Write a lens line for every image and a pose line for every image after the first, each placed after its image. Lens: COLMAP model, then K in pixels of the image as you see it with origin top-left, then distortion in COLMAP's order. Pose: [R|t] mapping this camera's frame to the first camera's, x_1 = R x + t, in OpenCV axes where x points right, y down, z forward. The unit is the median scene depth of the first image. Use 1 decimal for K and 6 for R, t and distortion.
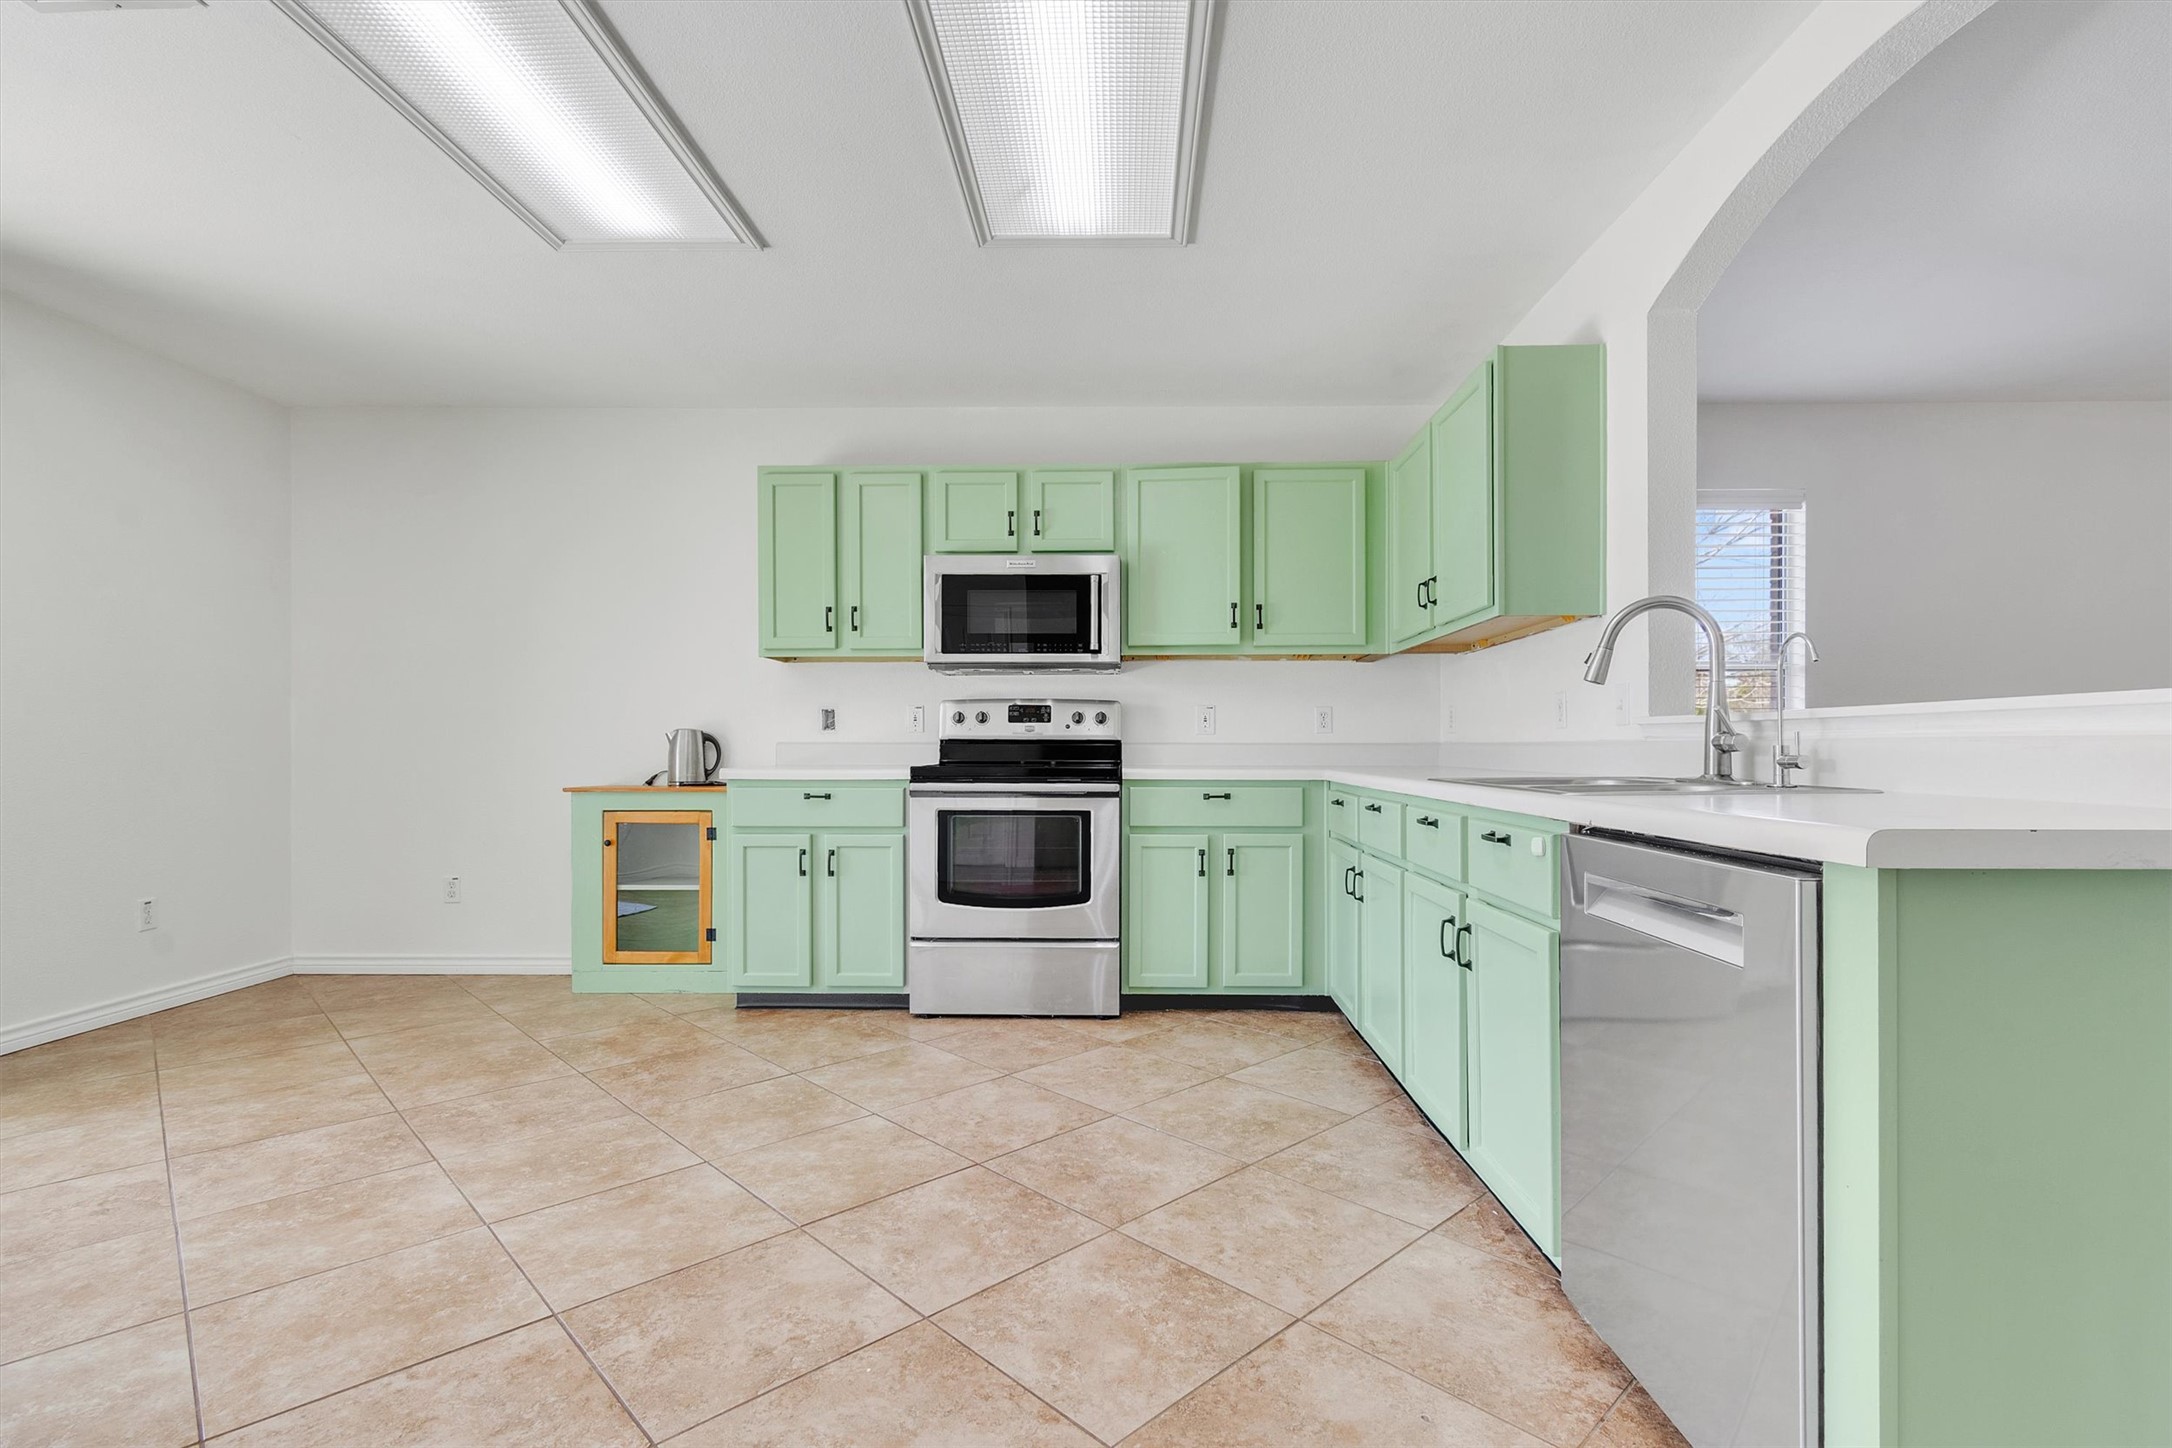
lens RADIAL K [[1001.3, 0, 1092.1], [0, 1001.3, 743.6], [0, 0, 1]] dist [0.004924, -0.001356]
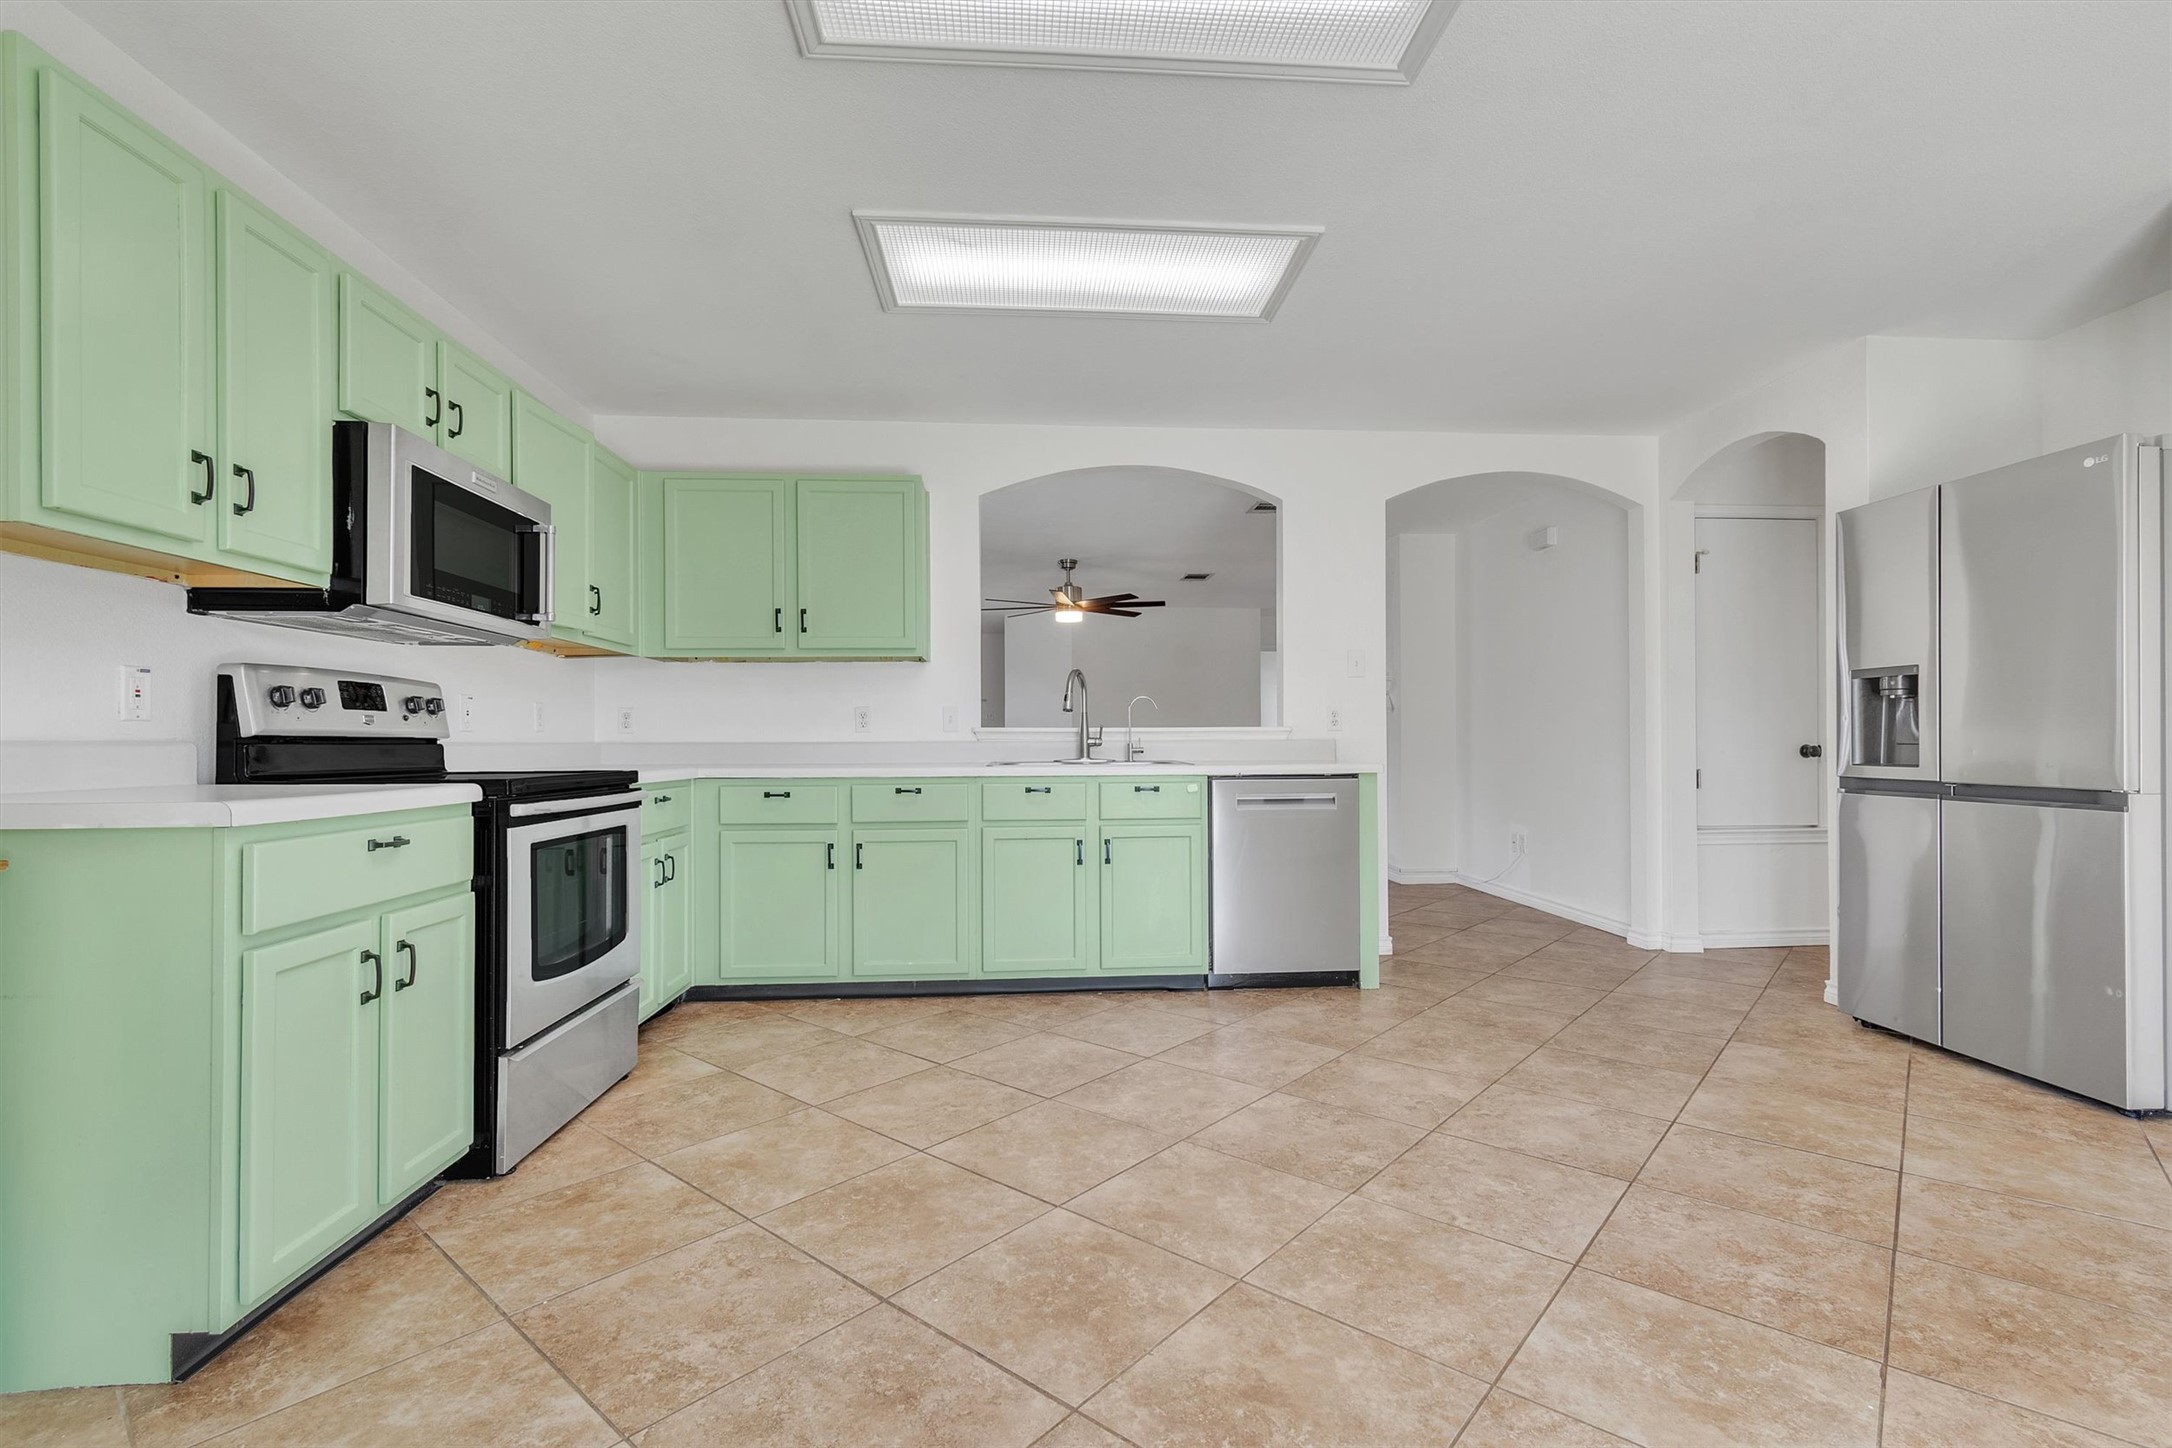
lens RADIAL K [[1001.3, 0, 1087.7], [0, 1001.3, 745.2], [0, 0, 1]] dist [0.004924, -0.001356]
pose [[-0.097054, -0.001948, 0.995277, -1.206573], [0.000753, 0.999998, 0.002030, -0.000141], [-0.995279, 0.000946, -0.097053, 0.996054]]
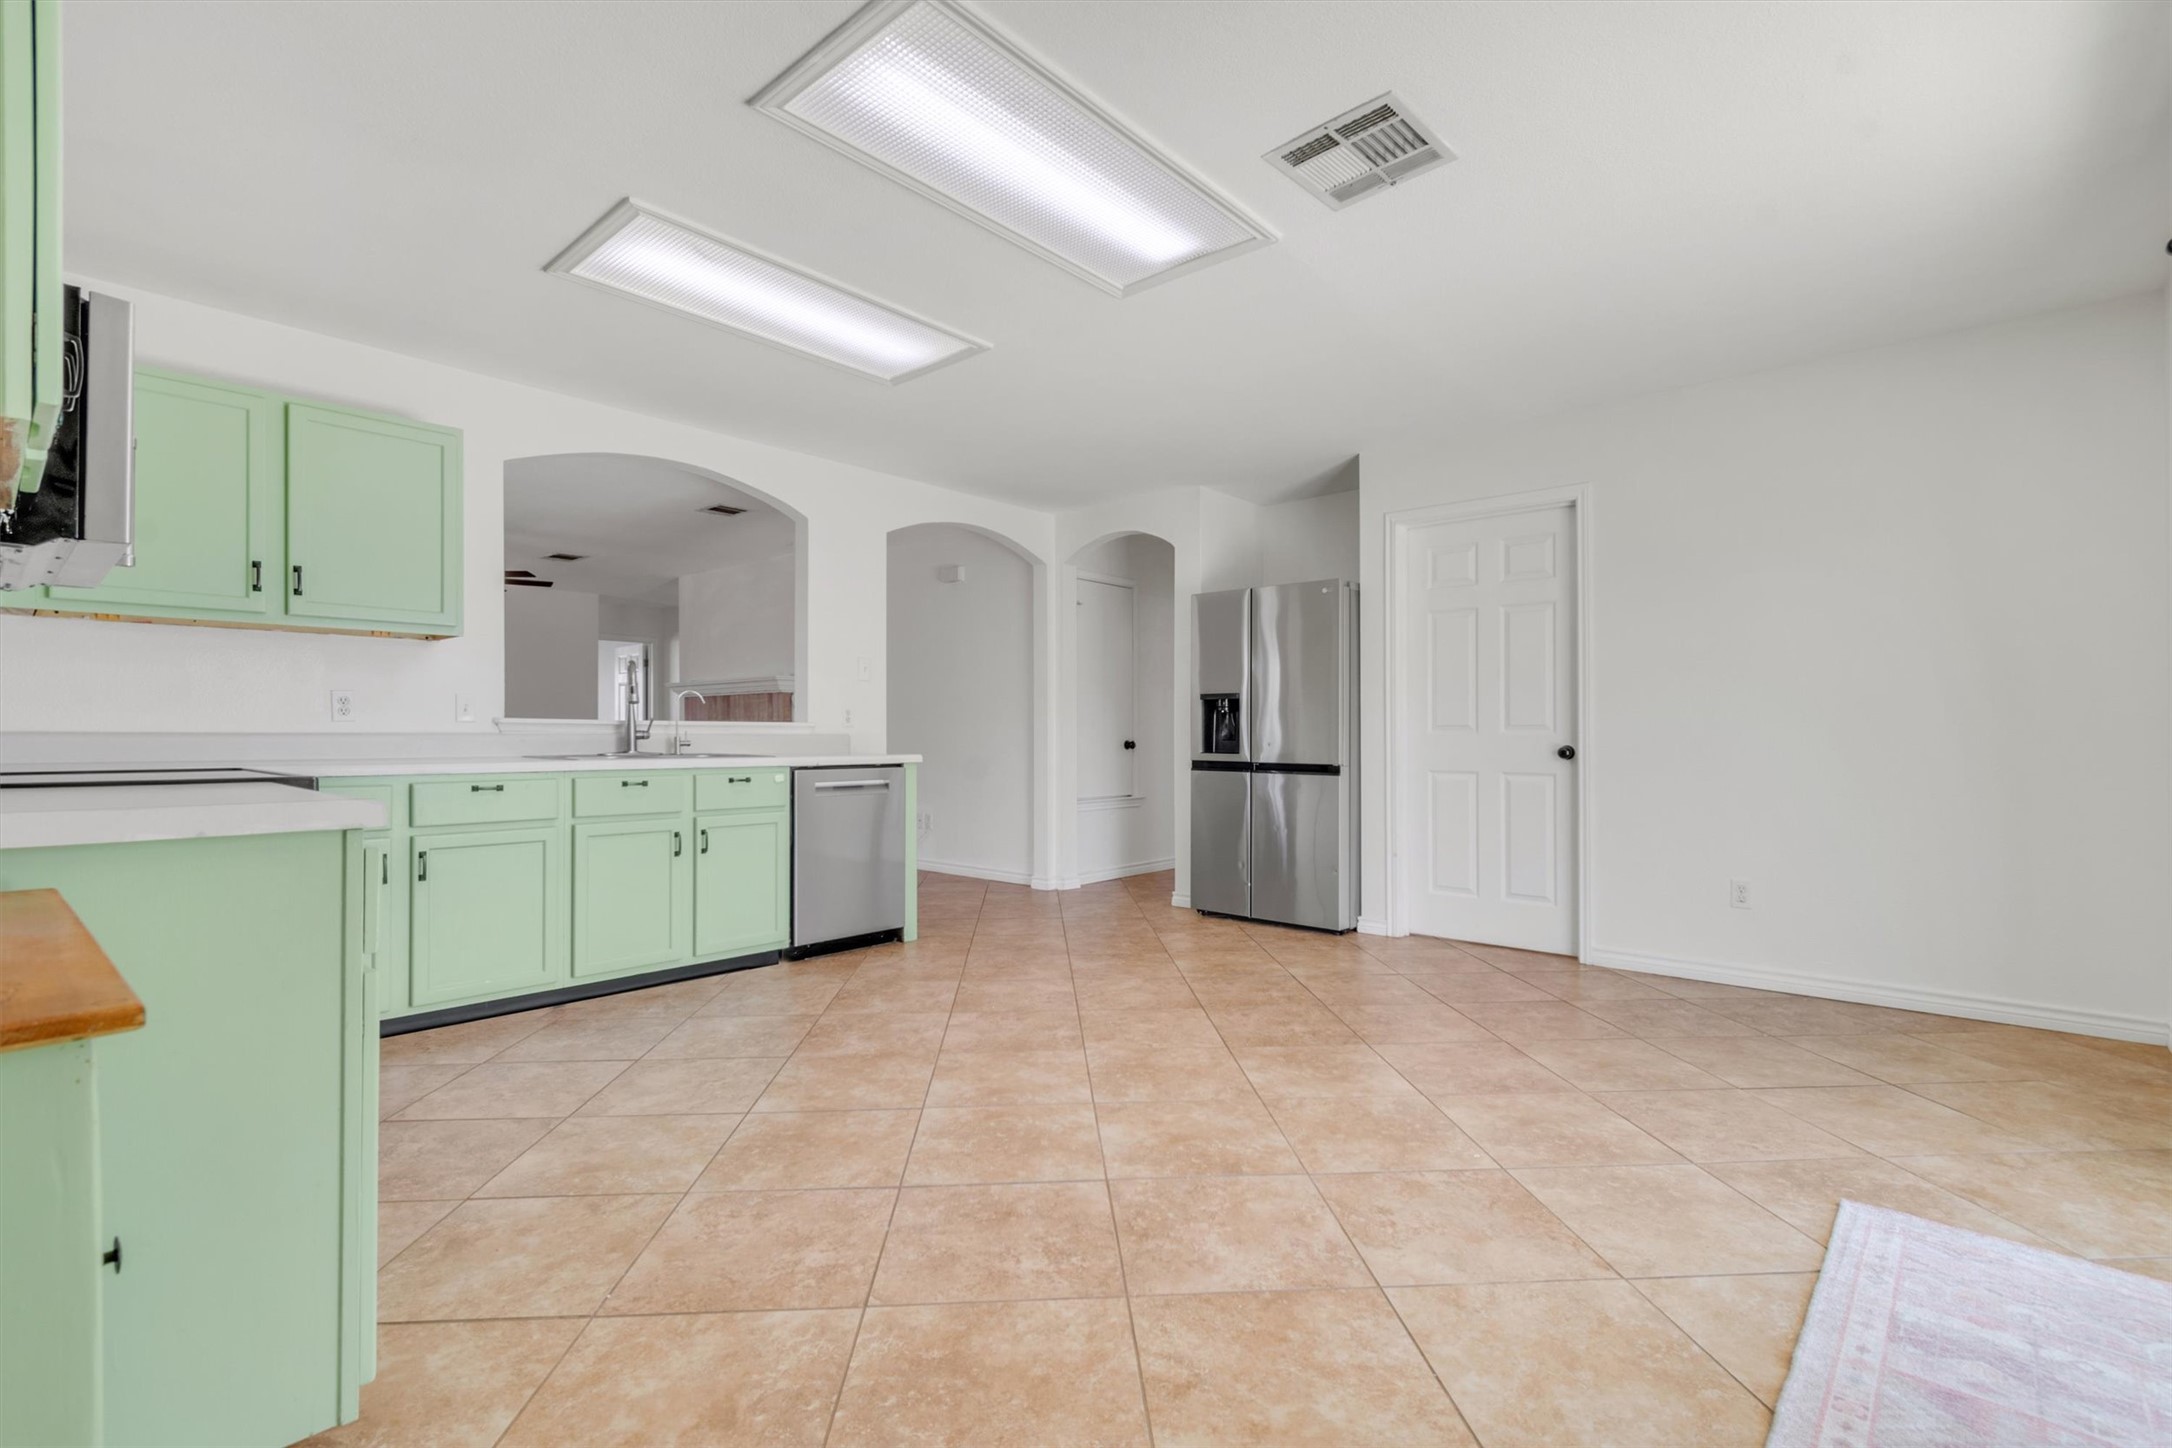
lens RADIAL K [[1001.3, 0, 1115.1], [0, 1001.3, 736.3], [0, 0, 1]] dist [0.004924, -0.001356]
pose [[-0.776481, -0.000238, 0.630140, -1.183539], [-0.003740, 0.999984, -0.004231, 0.003854], [-0.630129, -0.005642, -0.776470, 1.633517]]
